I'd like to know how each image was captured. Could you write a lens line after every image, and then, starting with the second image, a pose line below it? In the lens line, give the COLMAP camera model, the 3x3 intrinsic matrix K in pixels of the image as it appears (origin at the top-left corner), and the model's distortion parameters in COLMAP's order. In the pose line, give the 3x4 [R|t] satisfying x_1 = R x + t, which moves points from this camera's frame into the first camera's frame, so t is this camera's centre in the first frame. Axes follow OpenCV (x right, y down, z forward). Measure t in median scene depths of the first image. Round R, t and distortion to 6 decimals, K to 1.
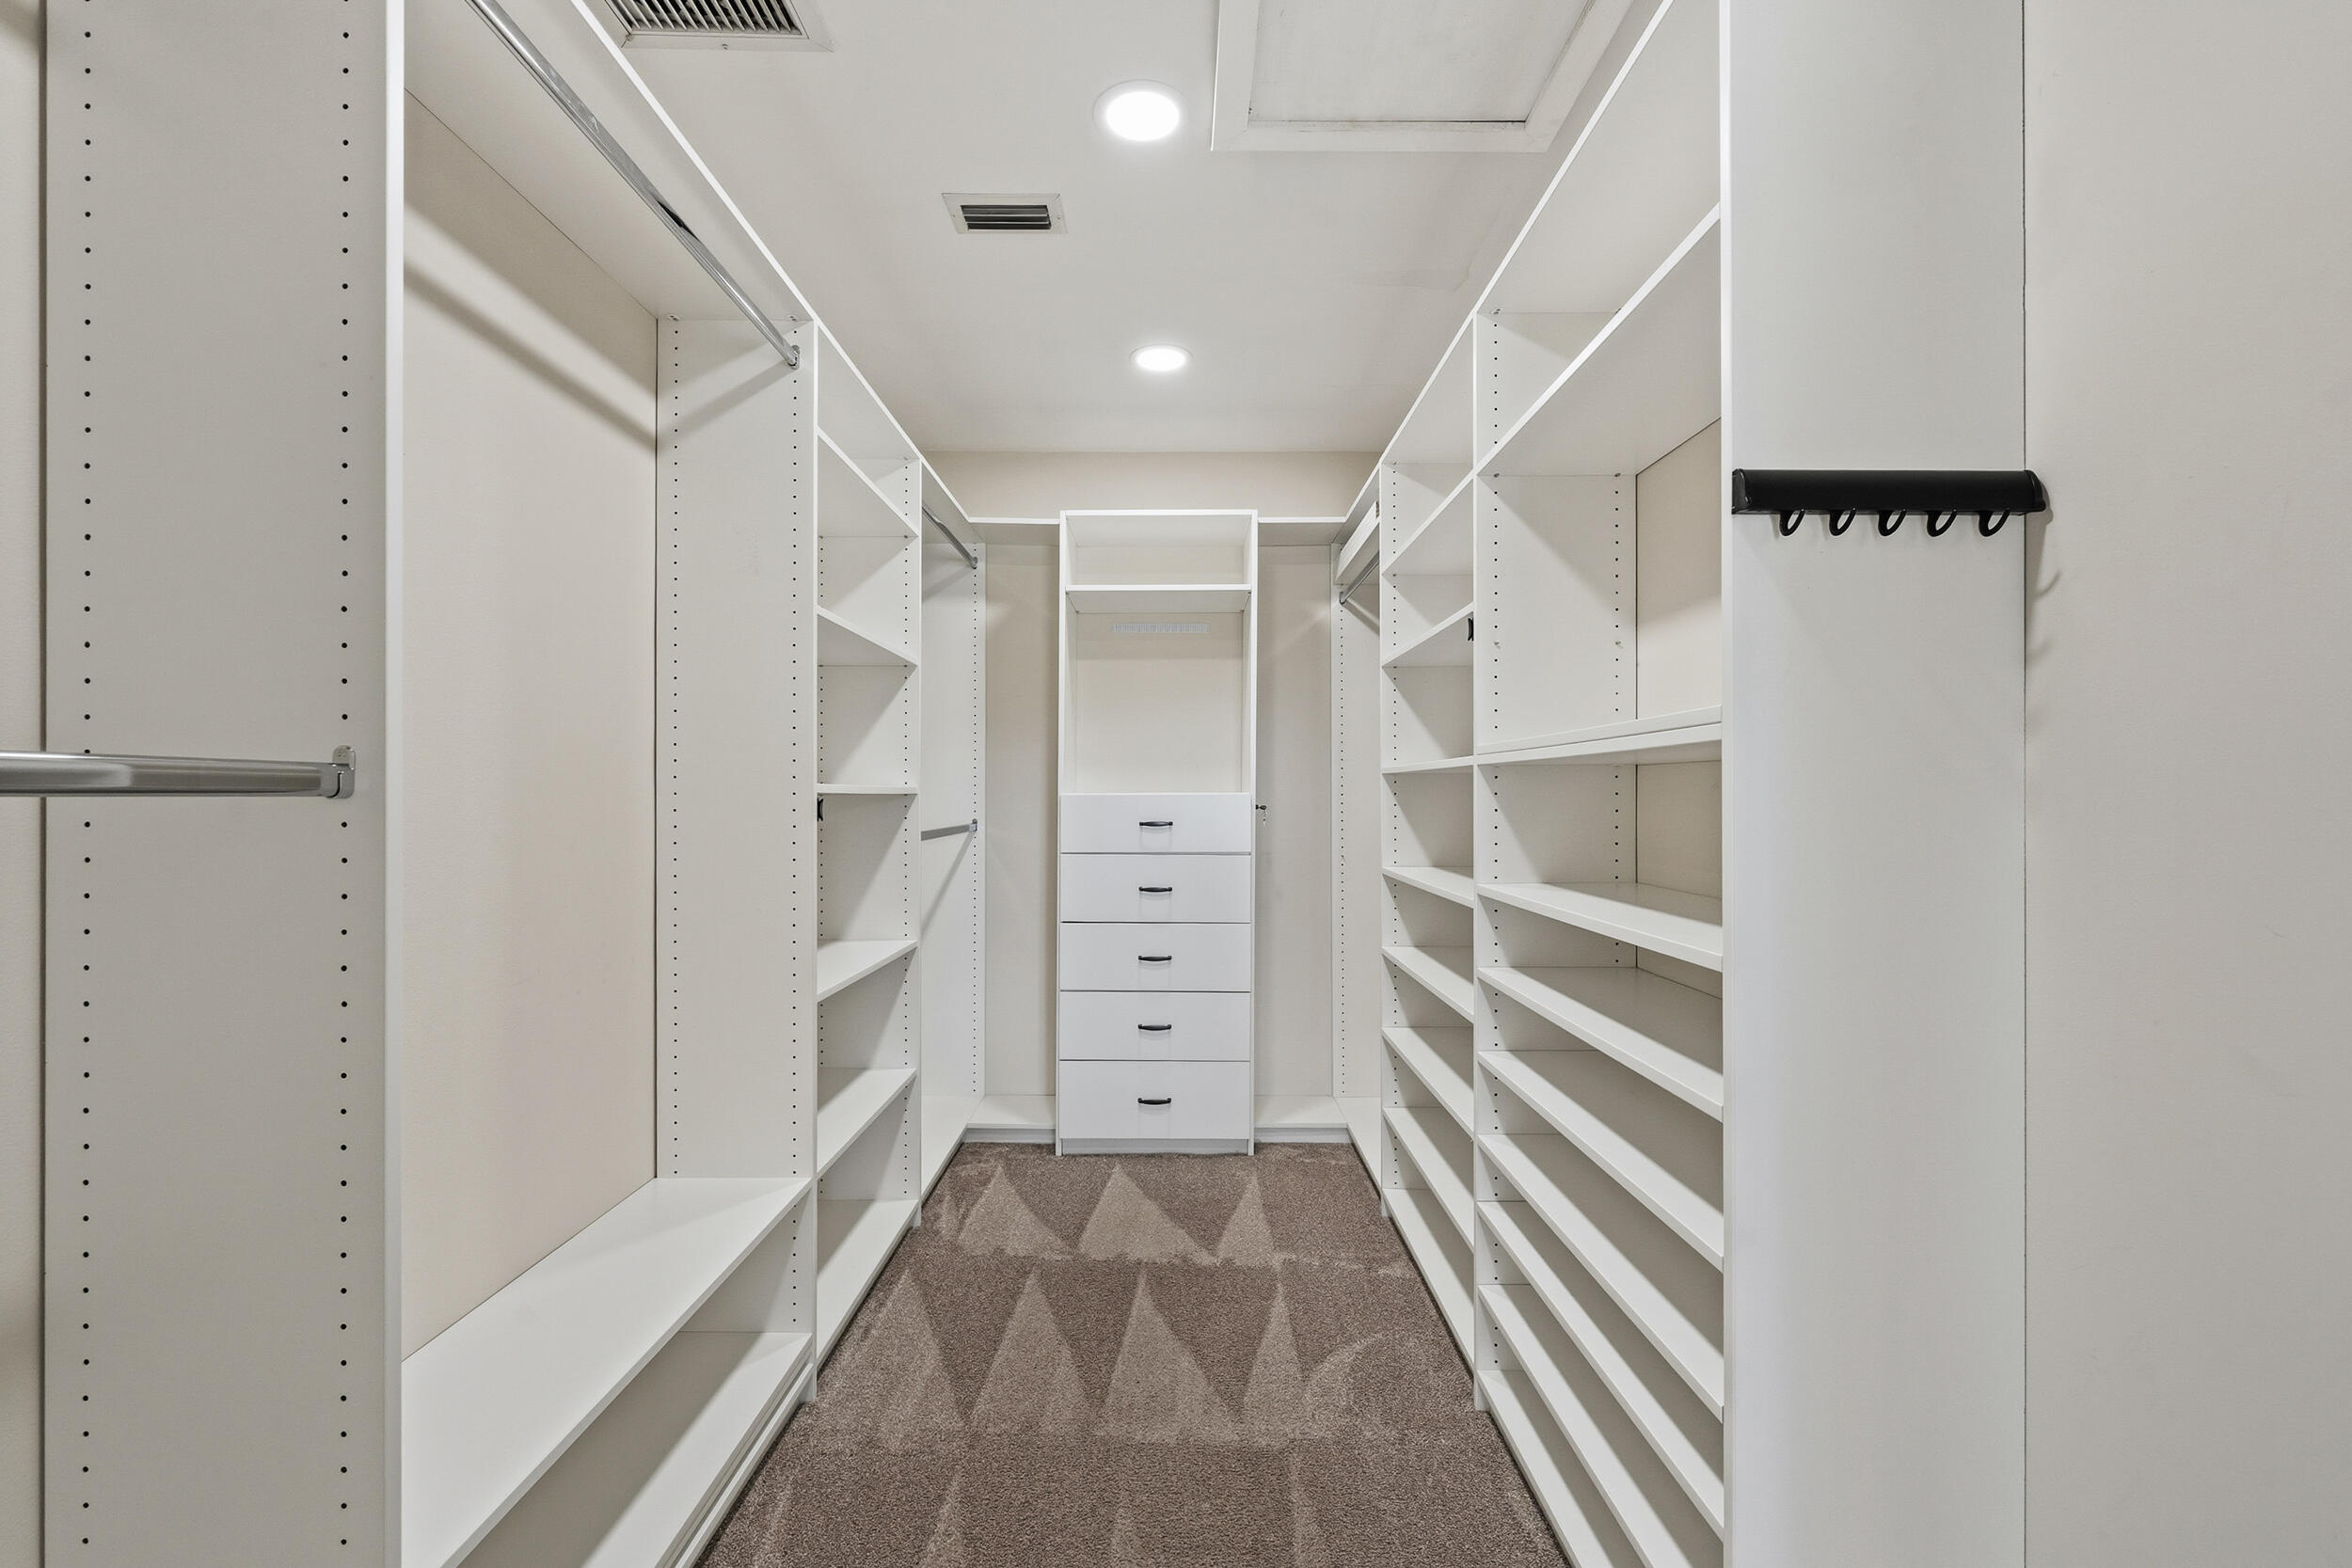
lens RADIAL K [[970.2, 0, 1176.0], [0, 970.2, 784.0], [0, 0, 1]] dist [-0.001330, -0.000177]
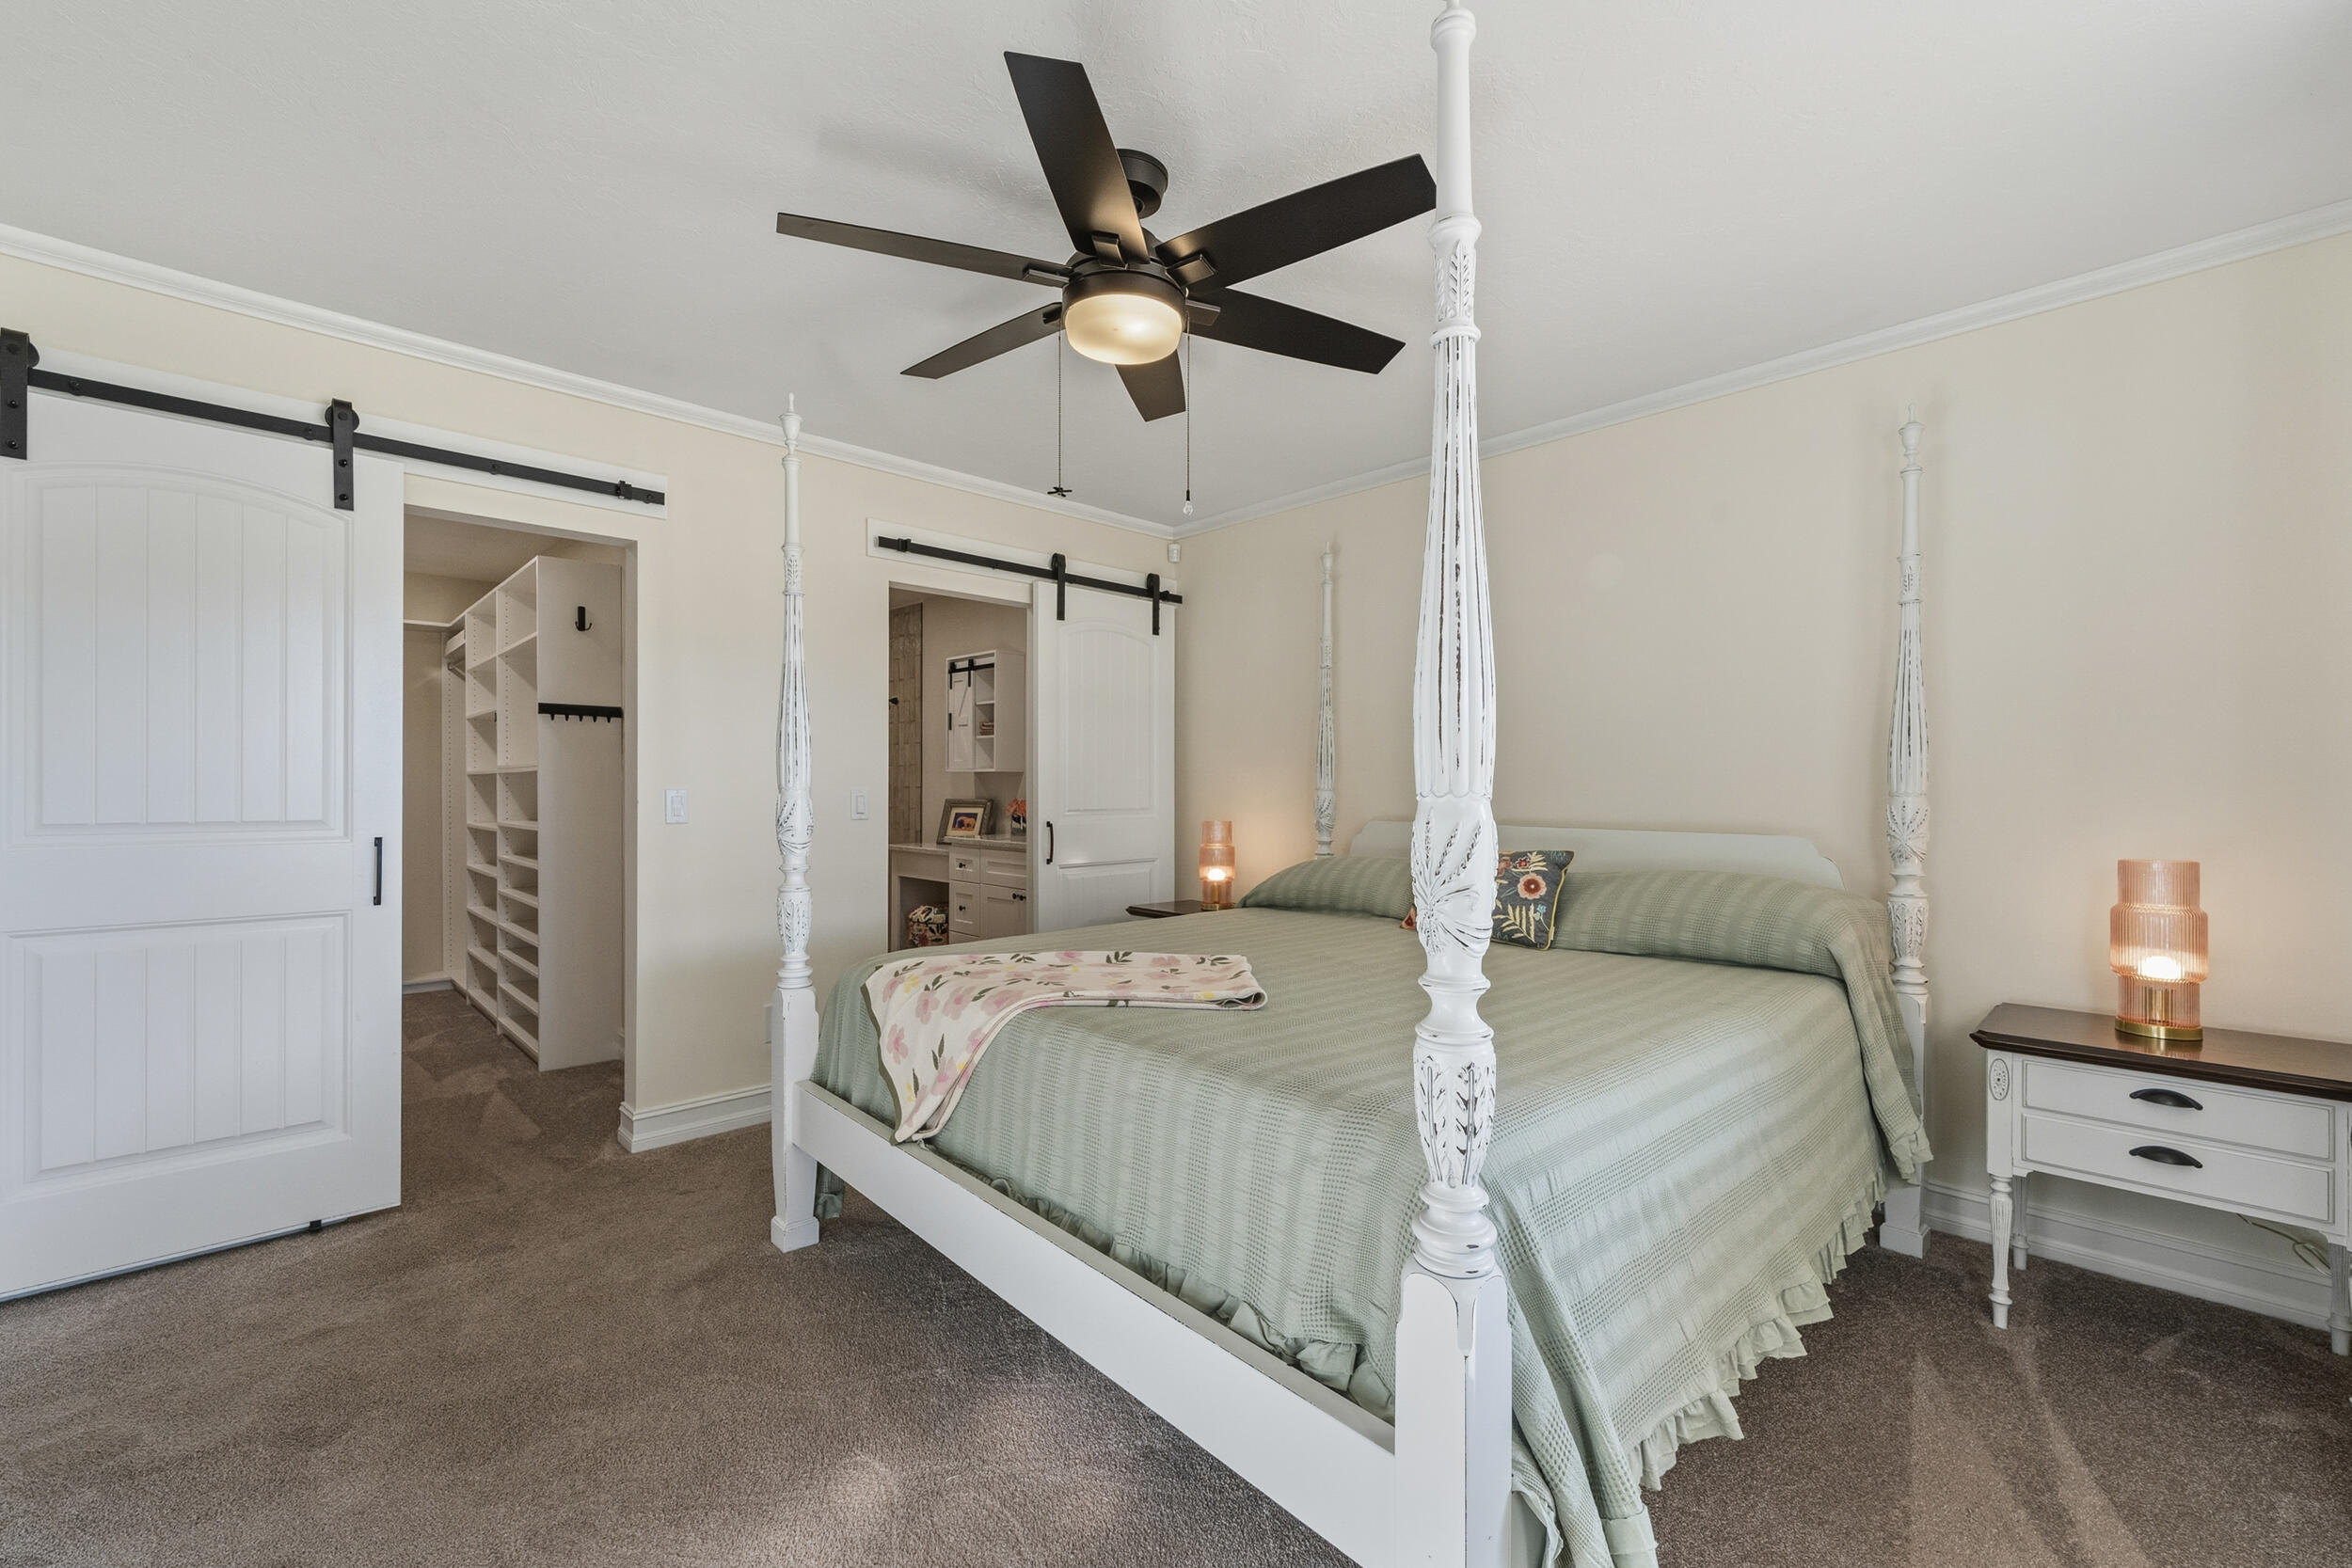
lens RADIAL K [[970.2, 0, 1176.0], [0, 970.2, 784.0], [0, 0, 1]] dist [-0.001330, -0.000177]
pose [[0.717339, -0.000479, 0.696724, -0.172149], [-0.002354, 0.999992, 0.003111, -0.003618], [-0.696721, -0.003872, 0.717332, -1.980791]]
